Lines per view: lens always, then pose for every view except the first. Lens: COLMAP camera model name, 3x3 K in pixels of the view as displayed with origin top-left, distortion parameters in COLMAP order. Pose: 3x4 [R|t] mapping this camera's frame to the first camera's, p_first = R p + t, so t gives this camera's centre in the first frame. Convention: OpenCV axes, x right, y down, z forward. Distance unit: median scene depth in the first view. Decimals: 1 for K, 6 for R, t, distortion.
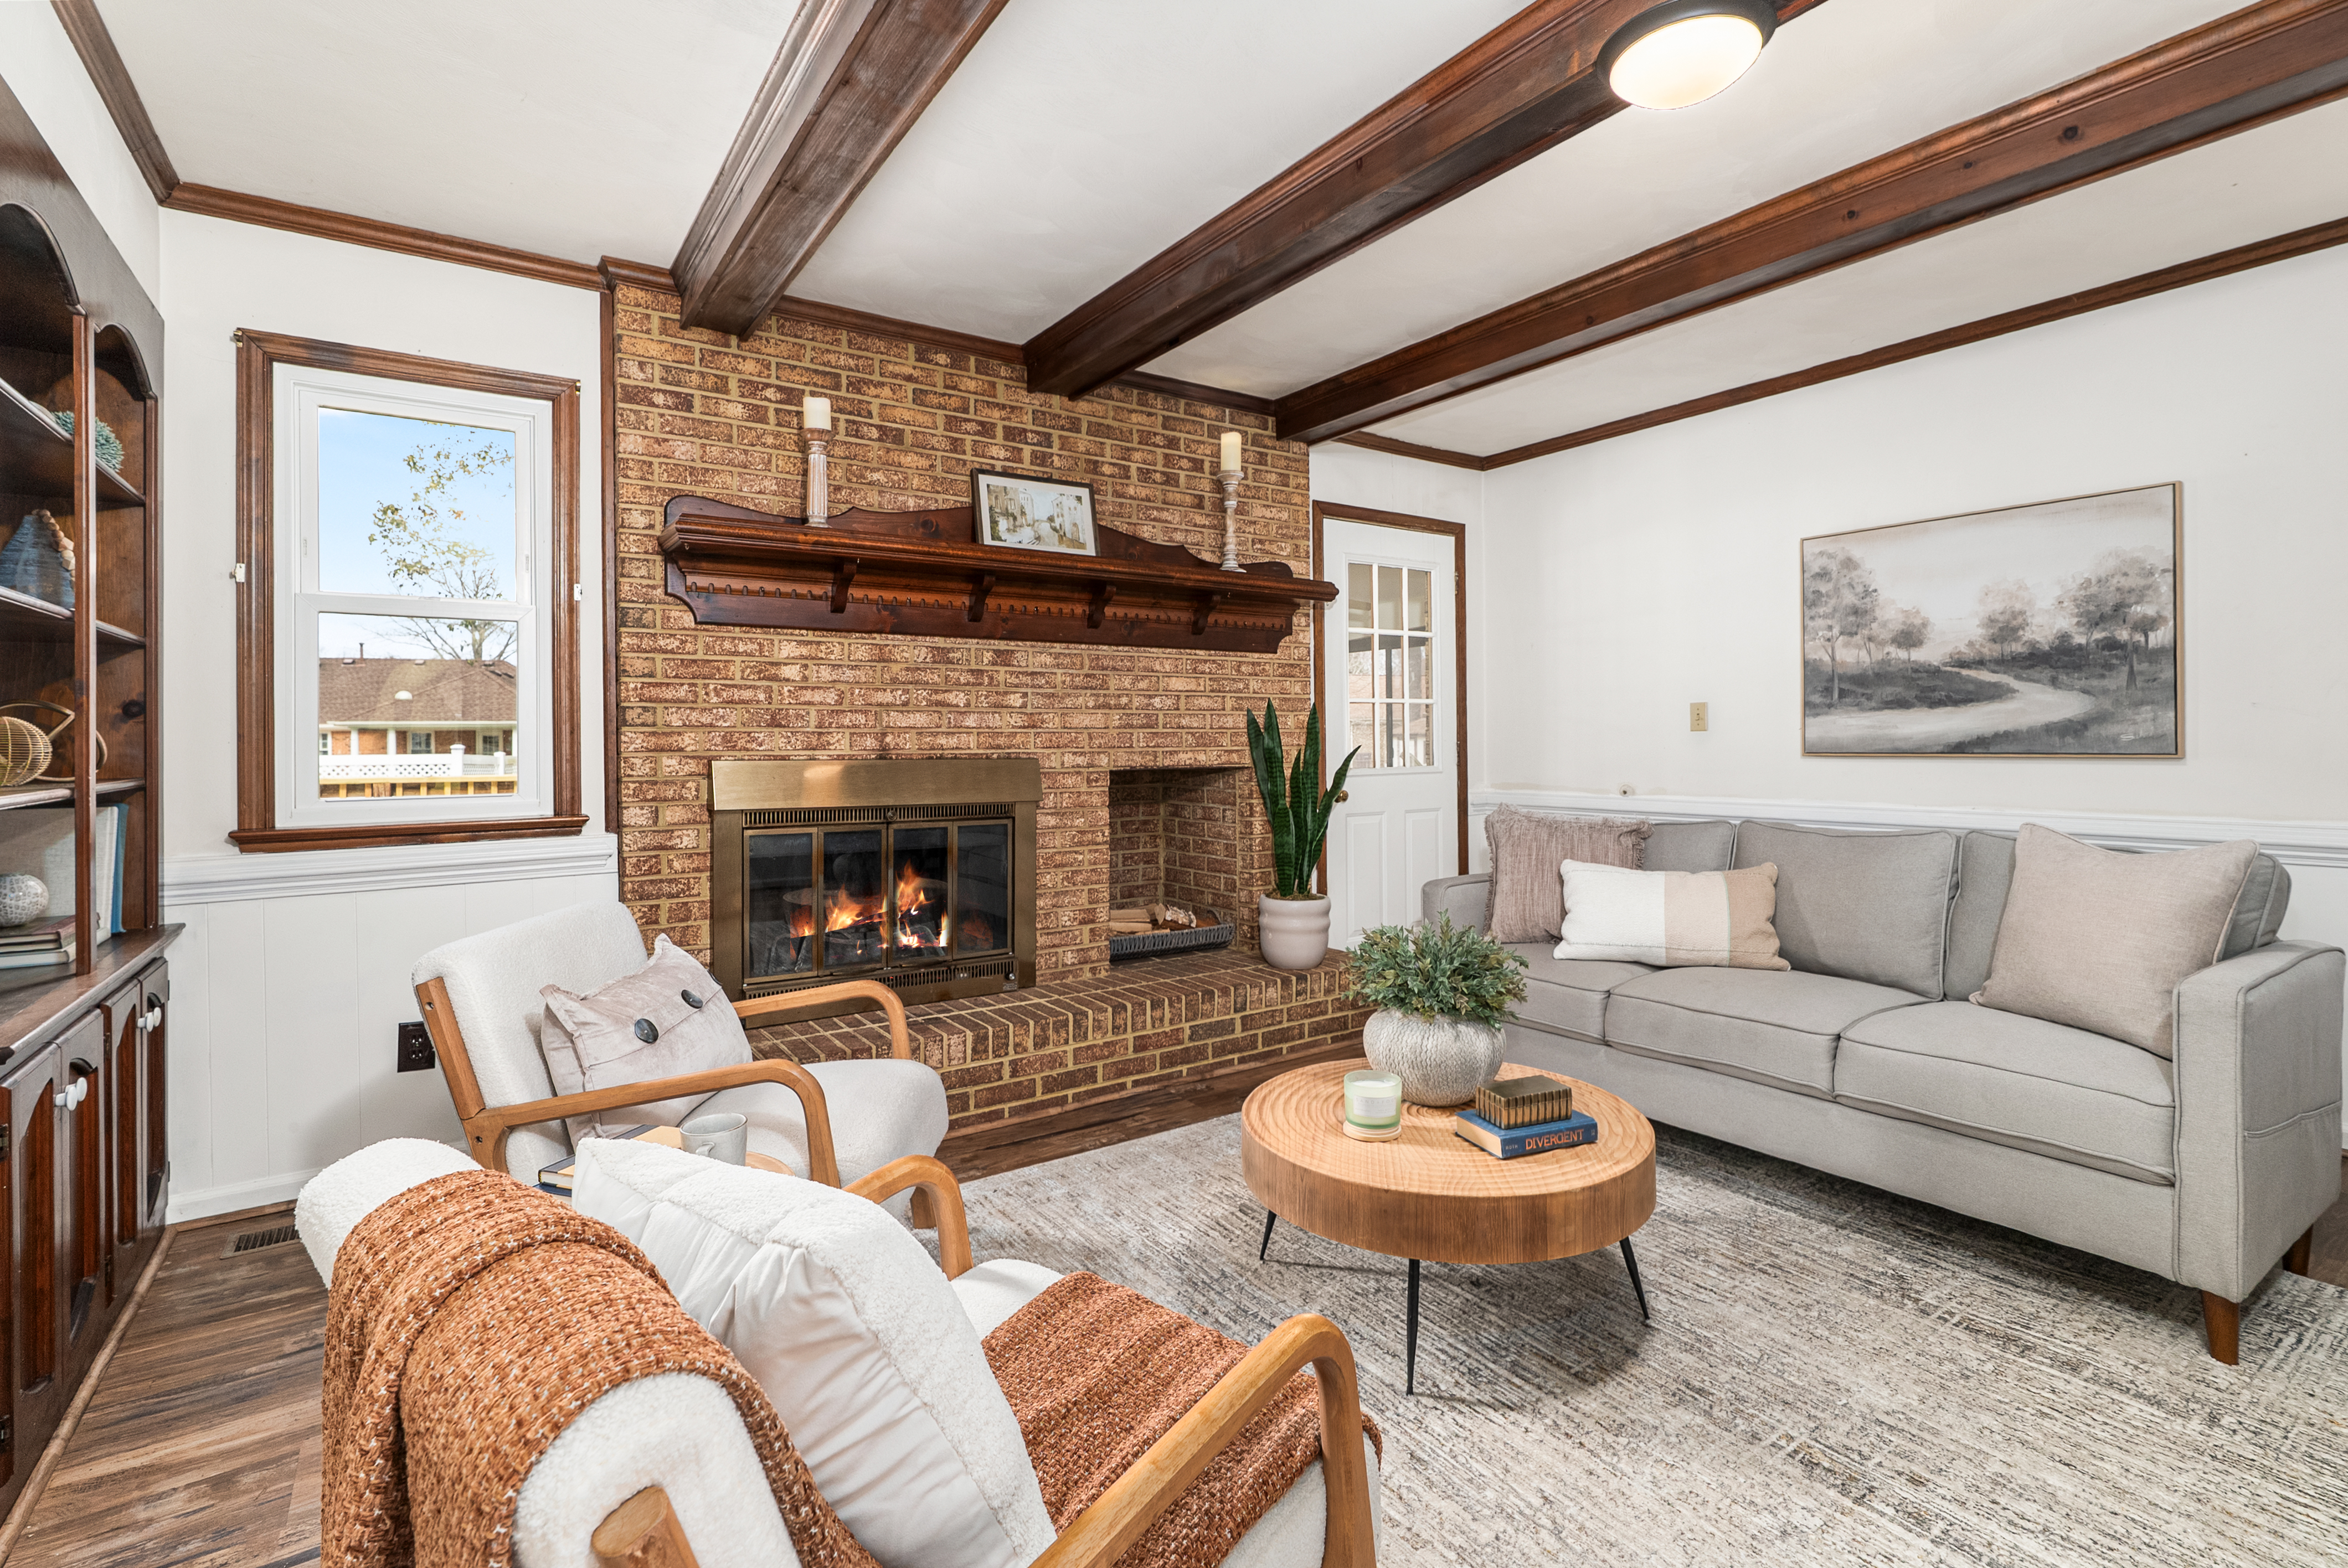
lens RADIAL K [[1106.1, 0, 1182.7], [0, 1106.1, 736.4], [0, 0, 1]] dist [0.001268, 0.000475]
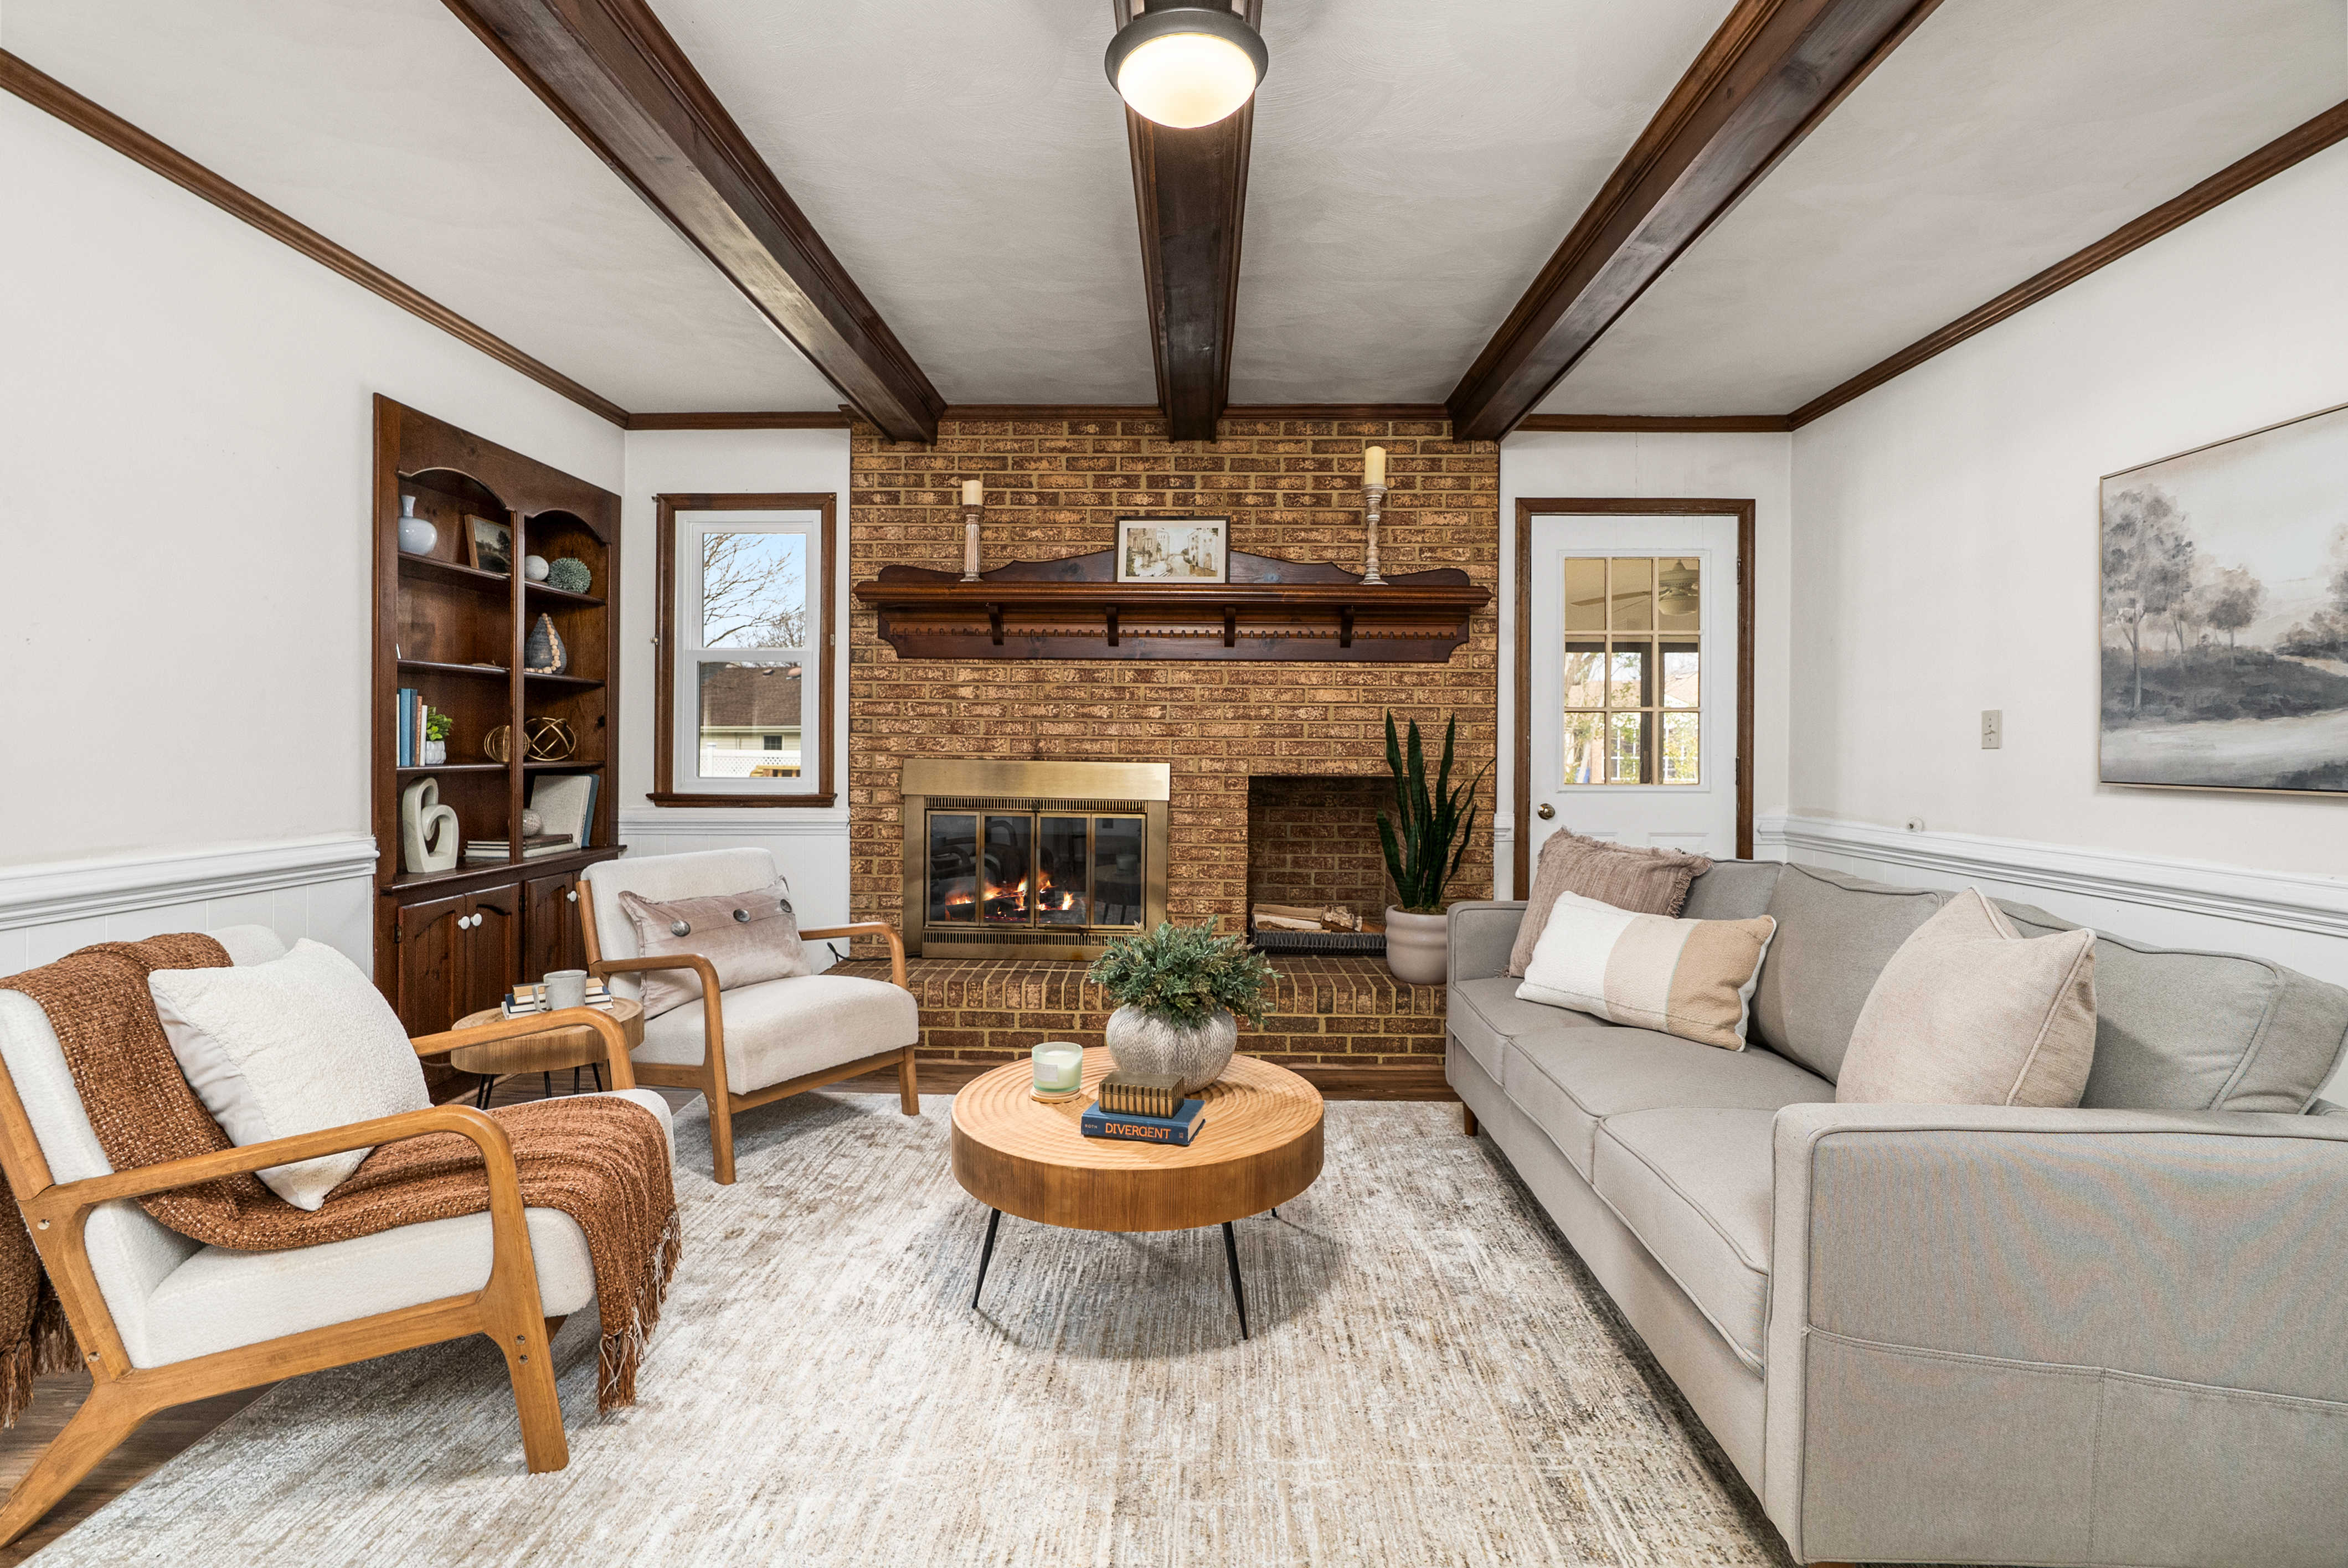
lens RADIAL K [[1070.9, 0, 1165.2], [0, 1070.9, 748.8], [0, 0, 1]] dist [0.003081, 0.001053]
pose [[0.805982, 0.016146, -0.591719, 0.520548], [-0.012697, 0.999869, 0.009990, -0.005908], [0.591804, -0.000539, 0.806082, 0.104701]]
